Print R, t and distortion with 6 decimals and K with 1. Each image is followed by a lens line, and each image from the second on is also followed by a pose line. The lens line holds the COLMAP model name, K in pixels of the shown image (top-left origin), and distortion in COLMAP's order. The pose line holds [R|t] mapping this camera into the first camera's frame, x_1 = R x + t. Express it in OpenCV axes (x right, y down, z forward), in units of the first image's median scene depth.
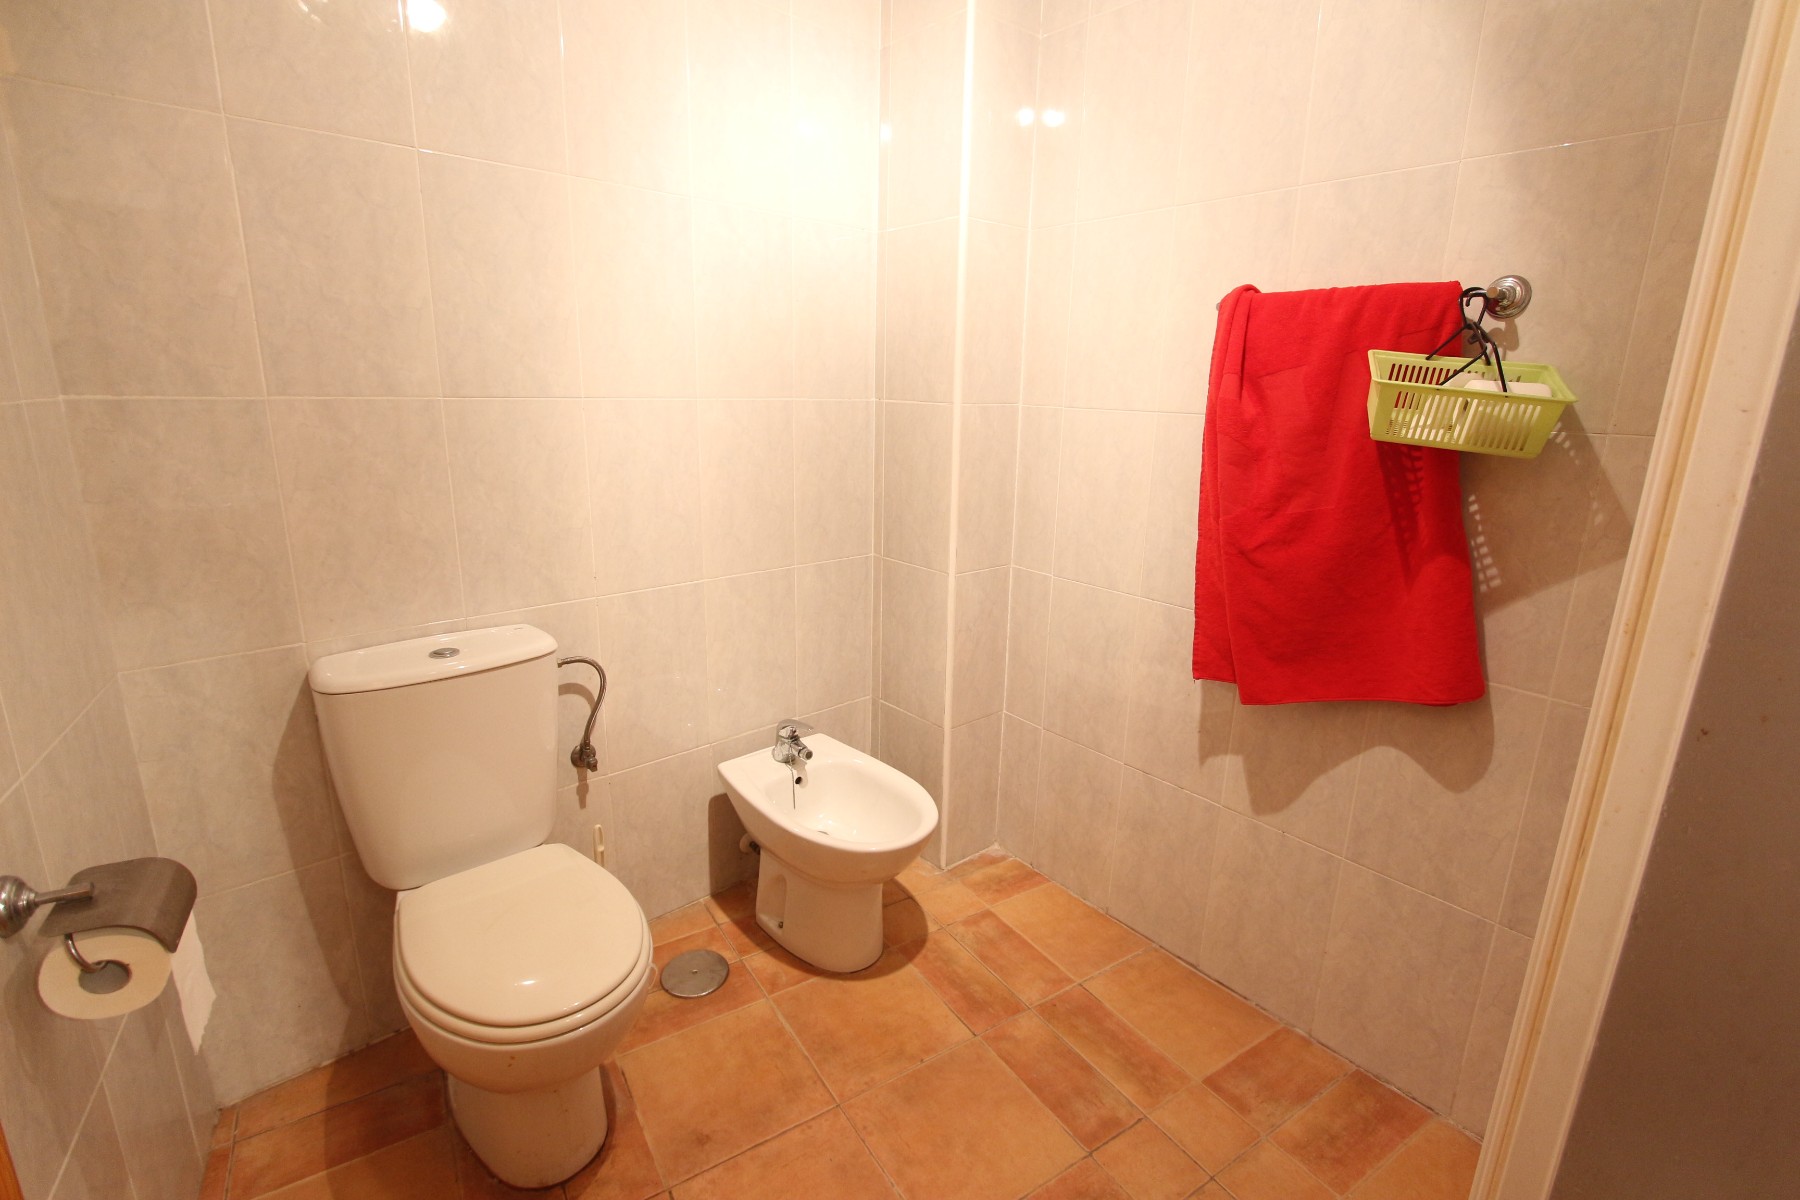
lens RADIAL K [[819.4, 0, 901.5], [0, 819.4, 596.6], [0, 0, 1]] dist [-0.024358, 0.003802]
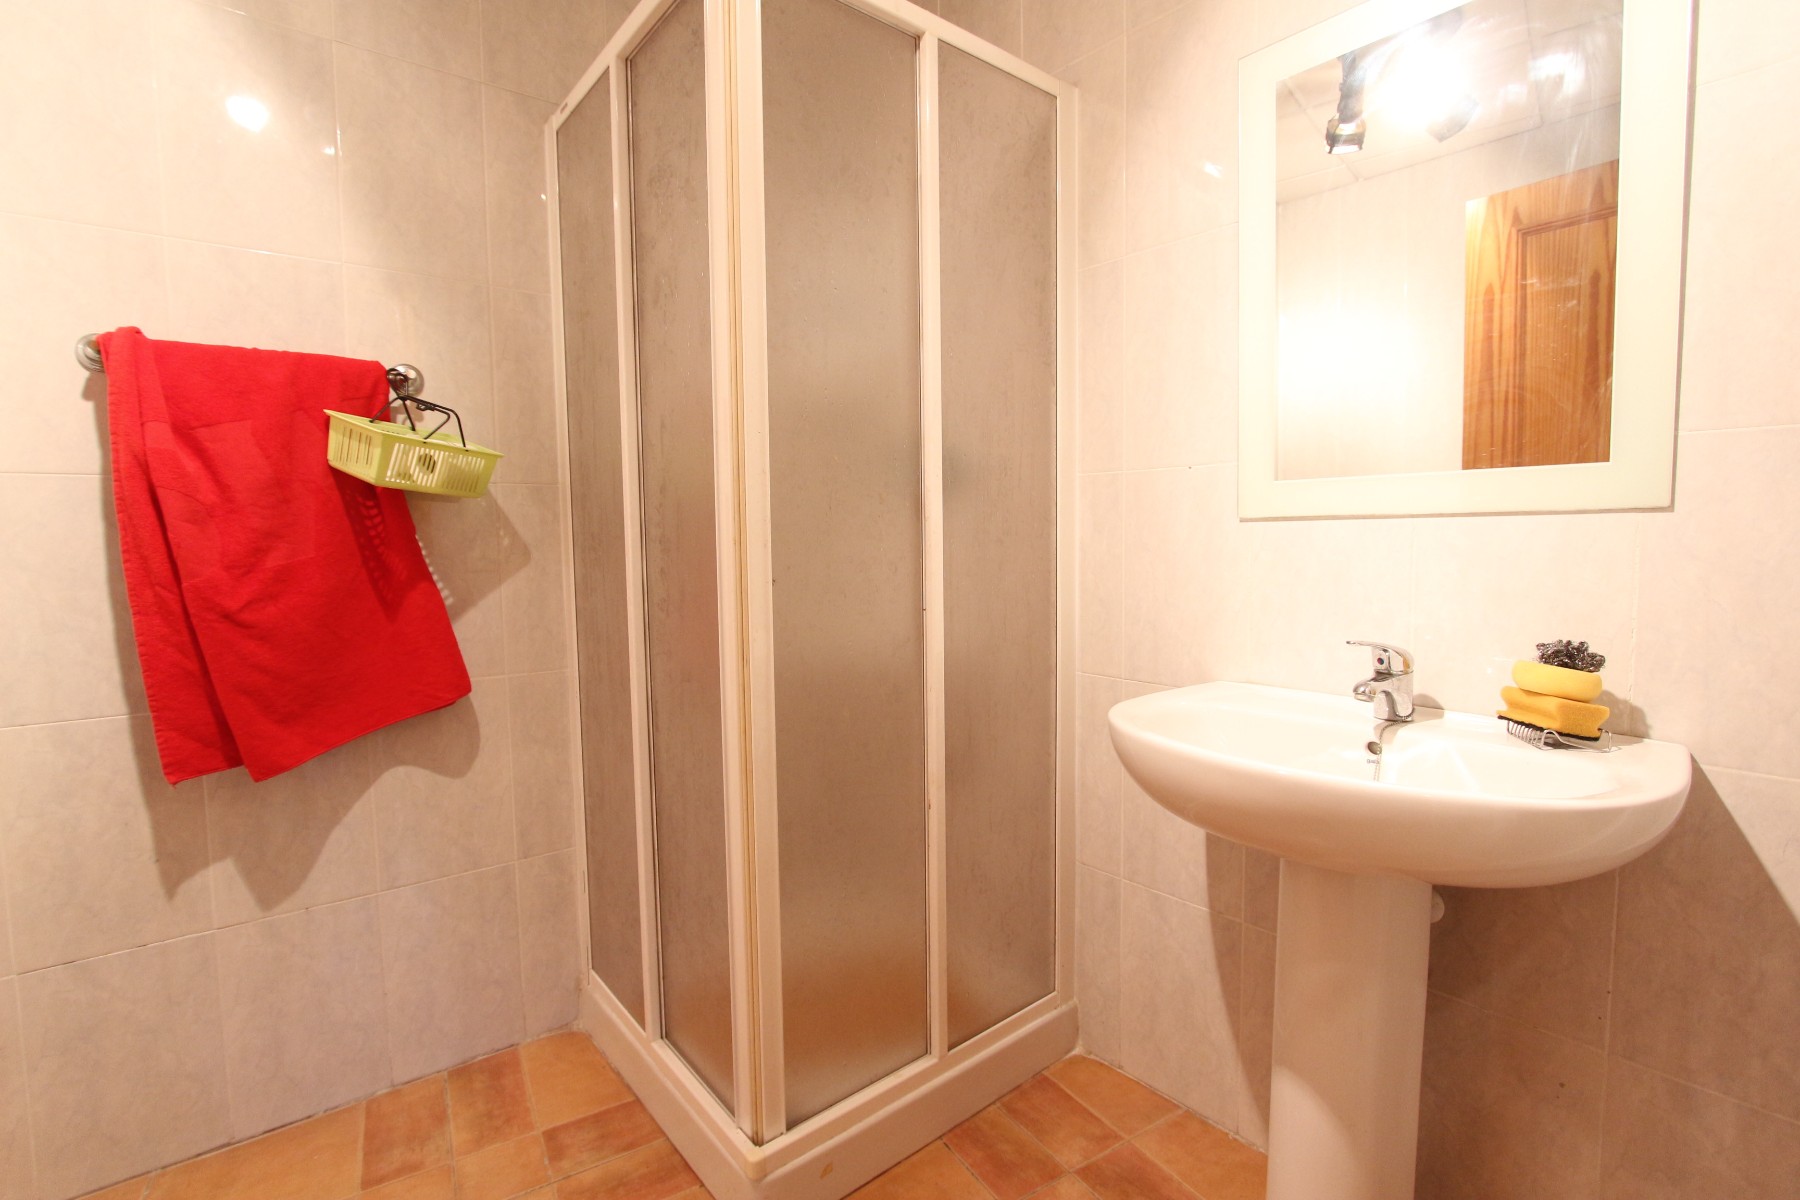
lens RADIAL K [[819.4, 0, 901.5], [0, 819.4, 596.6], [0, 0, 1]] dist [-0.024358, 0.003802]
pose [[0.028201, -0.101624, 0.994423, -0.460632], [0.255773, 0.962435, 0.091102, 0.036707], [-0.966326, 0.251777, 0.053134, 0.218432]]
